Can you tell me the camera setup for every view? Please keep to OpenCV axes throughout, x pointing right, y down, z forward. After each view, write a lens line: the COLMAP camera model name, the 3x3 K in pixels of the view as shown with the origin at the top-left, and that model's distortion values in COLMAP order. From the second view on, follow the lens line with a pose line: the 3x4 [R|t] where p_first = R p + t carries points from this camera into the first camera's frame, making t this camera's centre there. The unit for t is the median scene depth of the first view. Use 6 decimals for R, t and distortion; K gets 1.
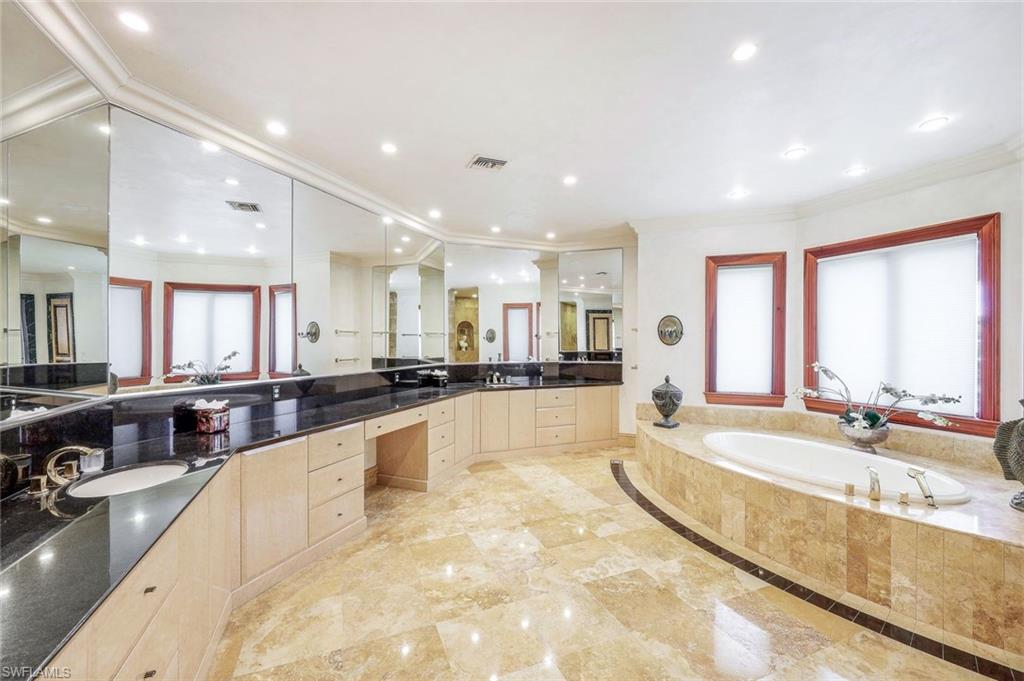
lens RADIAL K [[410.3, 0, 511.4], [0, 410.3, 341.8], [0, 0, 1]] dist [-0.000324, 0.000358]
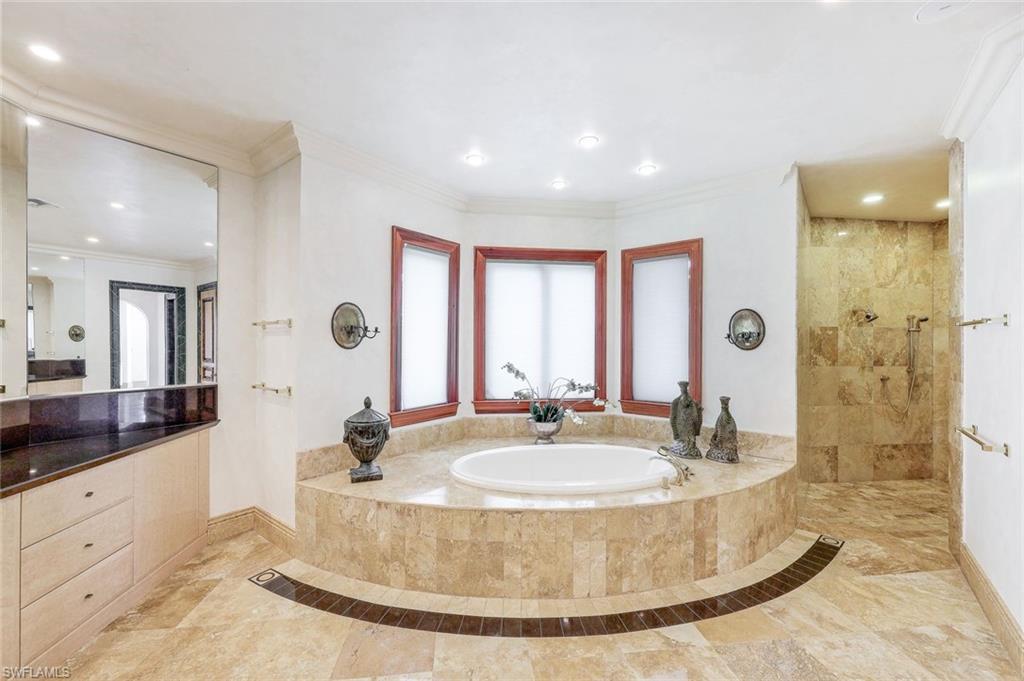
lens RADIAL K [[410.3, 0, 512.7], [0, 410.3, 339.6], [0, 0, 1]] dist [-0.000324, 0.000358]
pose [[0.273521, 0.002469, 0.961863, -0.184395], [0.001857, 0.999993, -0.003095, -0.004356], [-0.961864, 0.002632, 0.273515, 0.667287]]
